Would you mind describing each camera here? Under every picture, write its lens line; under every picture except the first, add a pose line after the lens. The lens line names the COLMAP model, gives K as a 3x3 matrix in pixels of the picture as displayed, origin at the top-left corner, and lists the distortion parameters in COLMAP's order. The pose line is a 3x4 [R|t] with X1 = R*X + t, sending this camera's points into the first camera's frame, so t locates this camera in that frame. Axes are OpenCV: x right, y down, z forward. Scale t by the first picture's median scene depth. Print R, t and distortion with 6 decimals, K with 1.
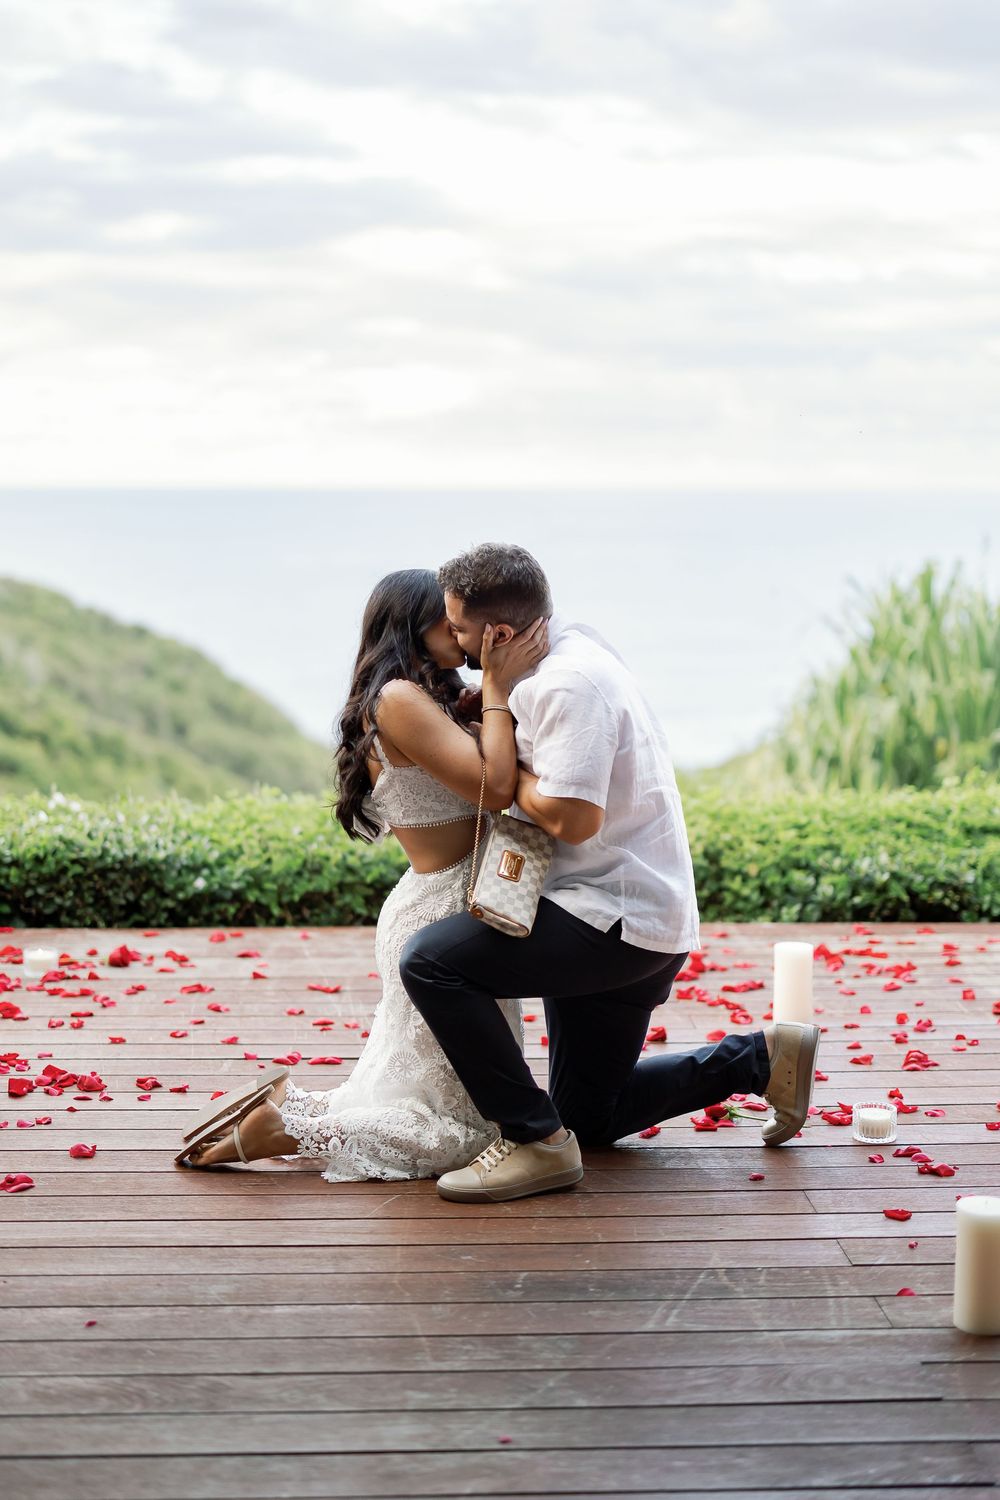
lens RADIAL K [[2234.6, 0, 504.9], [0, 2234.6, 697.4], [0, 0, 1]] dist [0.023433, 0.052478]
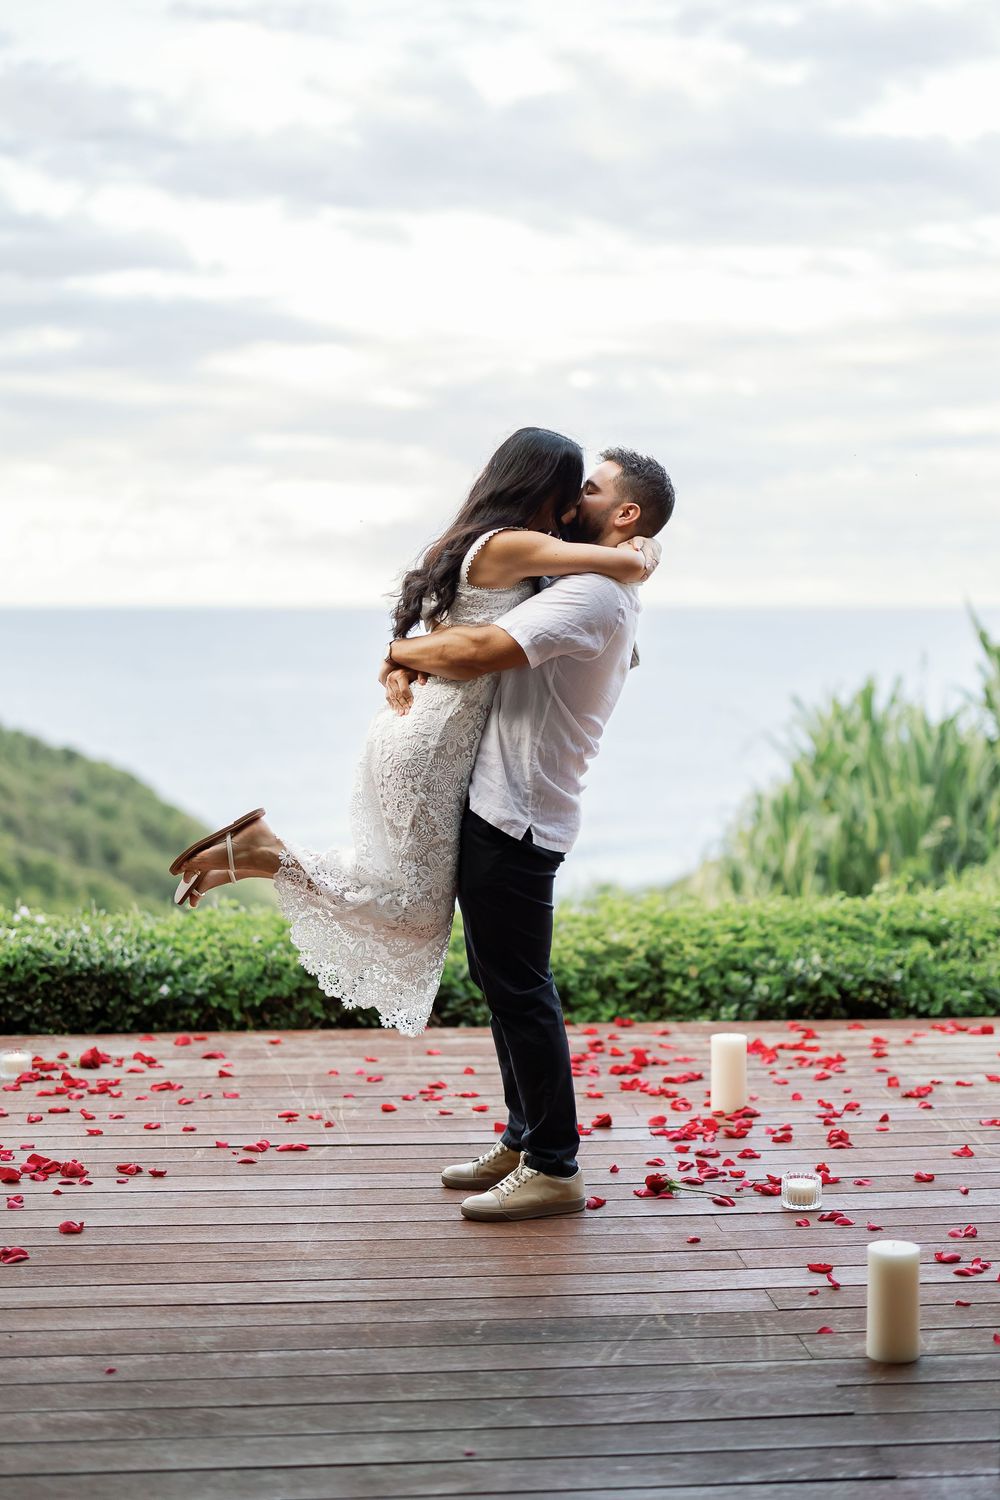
lens RADIAL K [[2313.4, 0, 549.2], [0, 2313.4, 749.0], [0, 0, 1]] dist [0.010196, 0.082920]
pose [[0.998962, -0.007631, 0.044909, -0.005149], [0.009041, 0.999470, -0.031284, 0.006835], [-0.044646, 0.031657, 0.998501, -0.098967]]
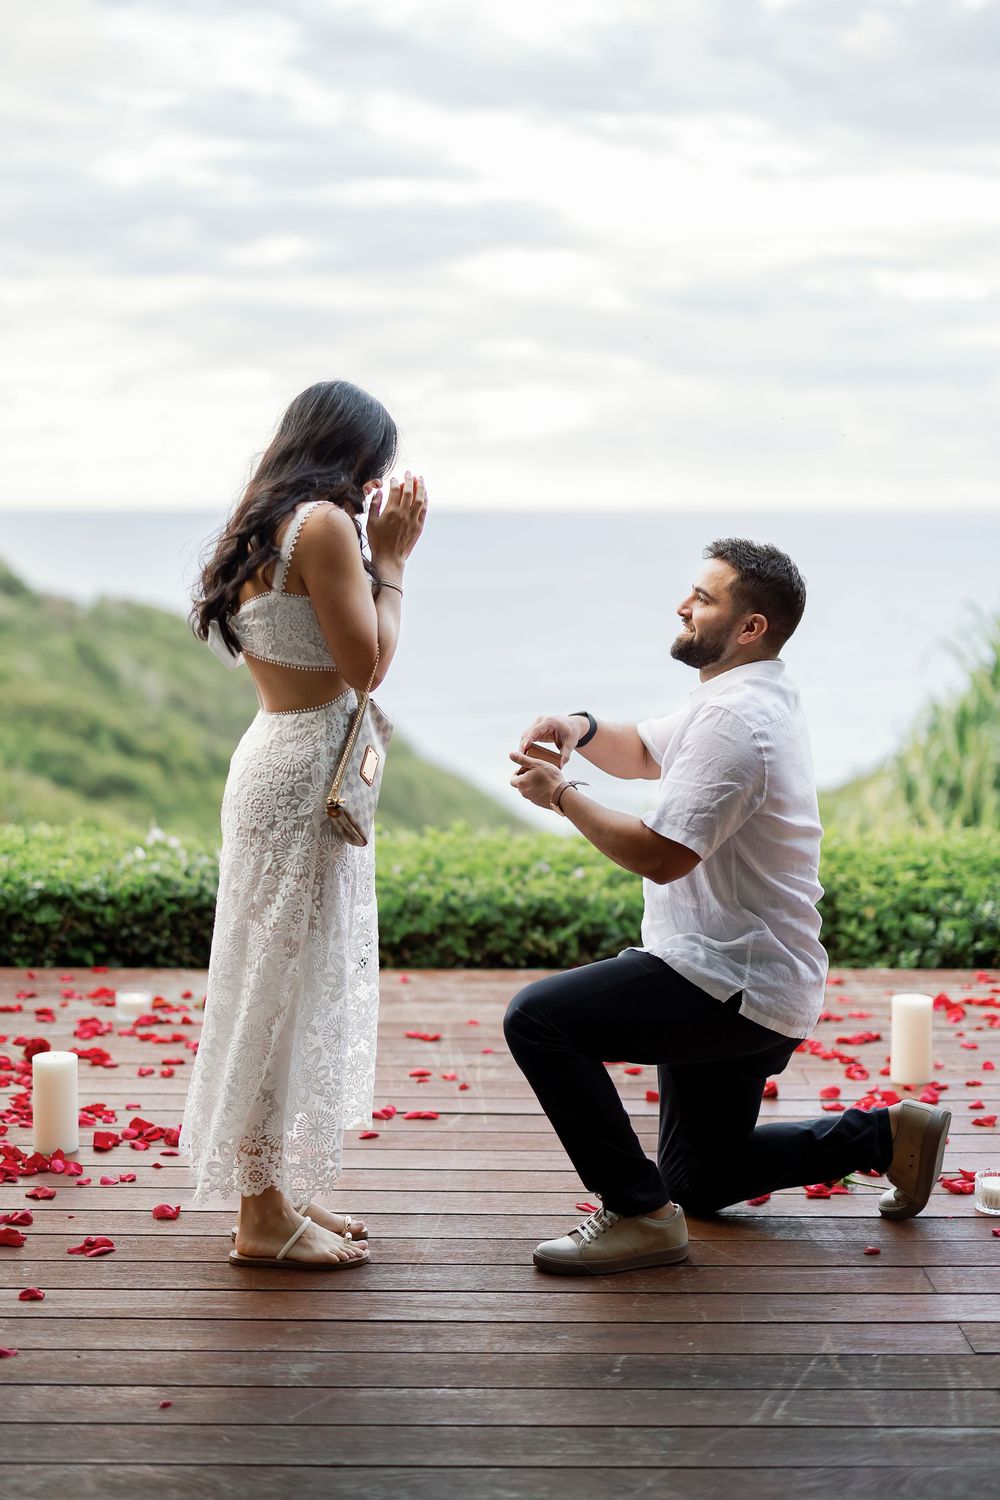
lens RADIAL K [[2234.6, 0, 504.9], [0, 2234.6, 697.4], [0, 0, 1]] dist [0.023433, 0.052478]
pose [[0.998623, 0.002323, -0.052411, 0.004953], [-0.002800, 0.999955, -0.009032, -0.007584], [0.052388, 0.009167, 0.998585, 0.033707]]
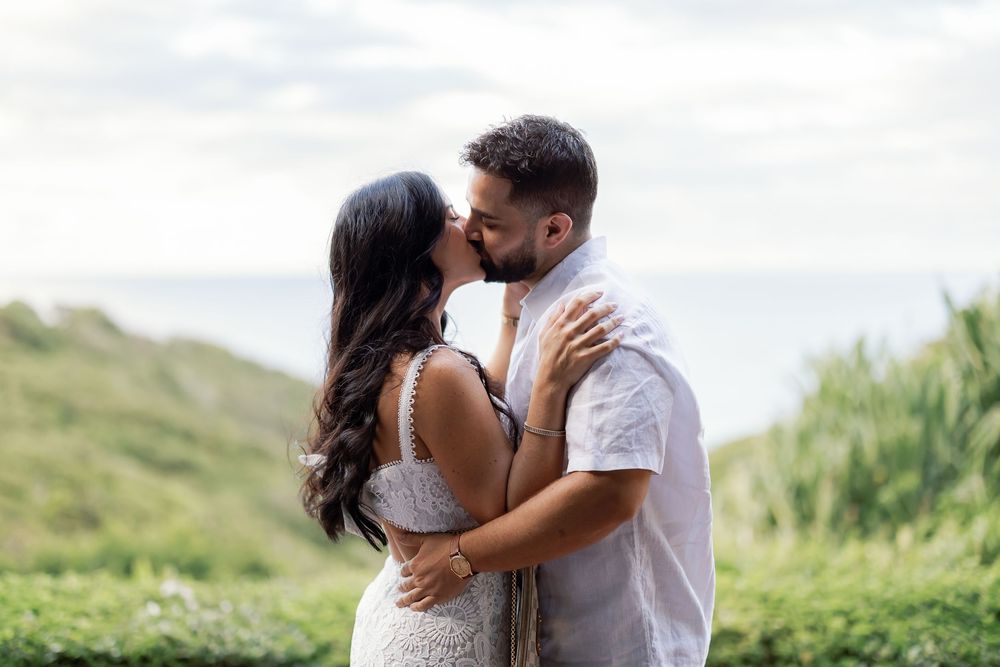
lens RADIAL K [[1489.7, 0, 500.0], [0, 1489.7, 333.5], [0, 0, 1]] dist [0.023433, 0.052478]
pose [[0.999806, -0.006730, -0.018522, -0.026662], [0.005810, 0.998767, -0.049312, -0.051872], [0.018831, 0.049195, 0.998612, 0.309147]]
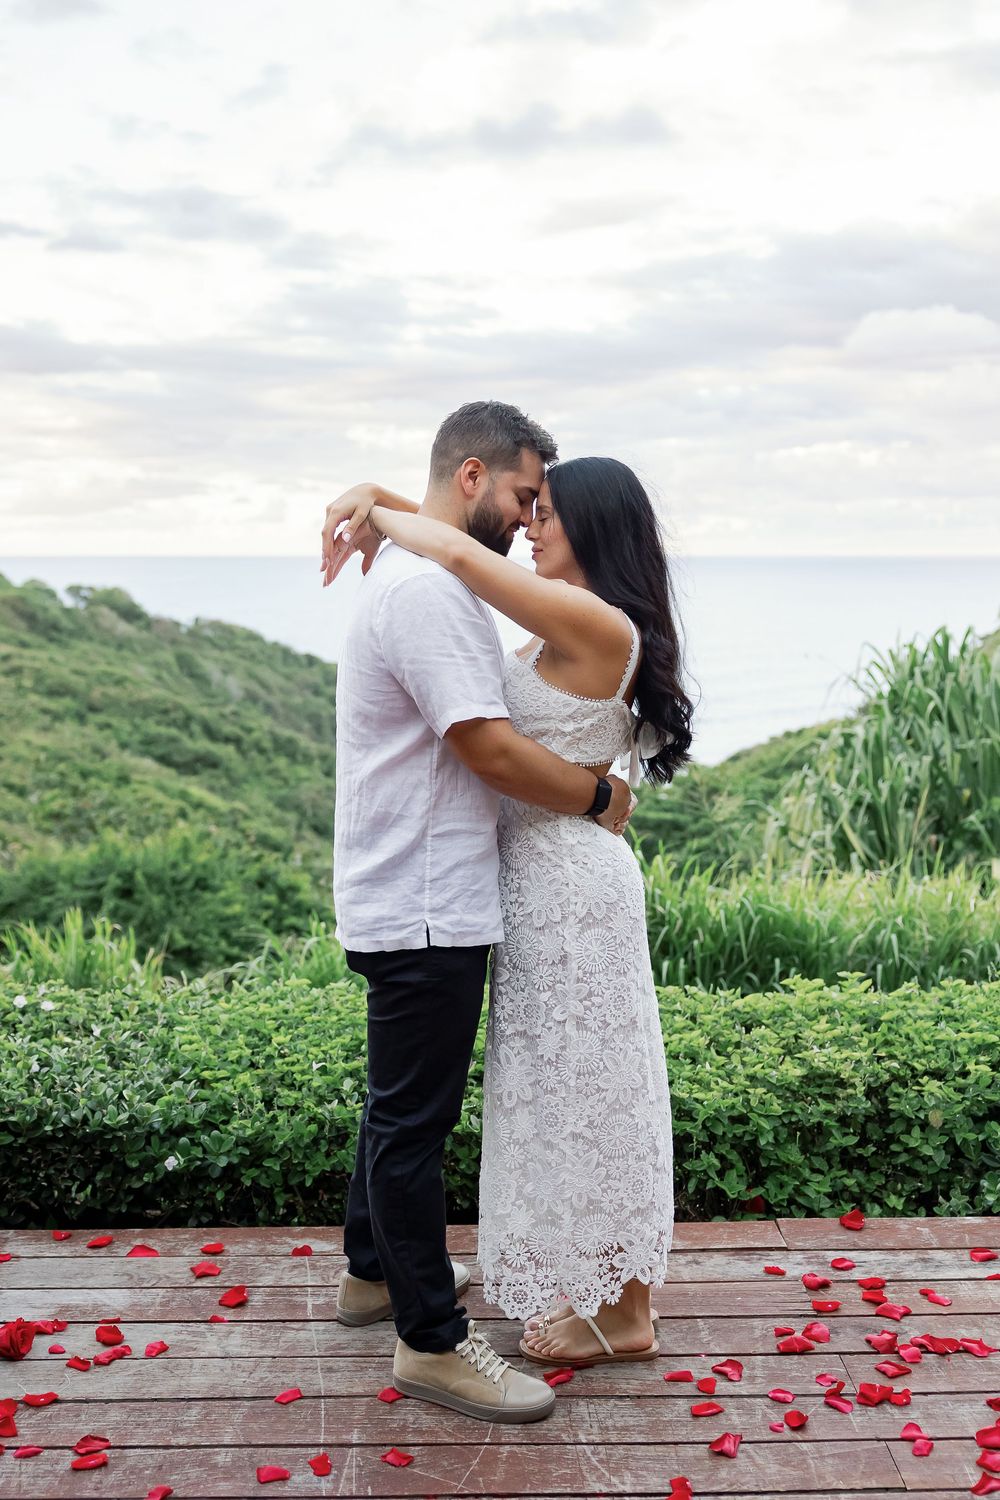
lens RADIAL K [[1520.0, 0, 500.0], [0, 1520.0, 750.0], [0, 0, 1]] dist [0.001988, 0.002055]
pose [[0.998915, 0.003017, -0.046474, -0.011142], [-0.001389, 0.999385, 0.035028, -0.071690], [0.046551, -0.034925, 0.998305, 0.576358]]
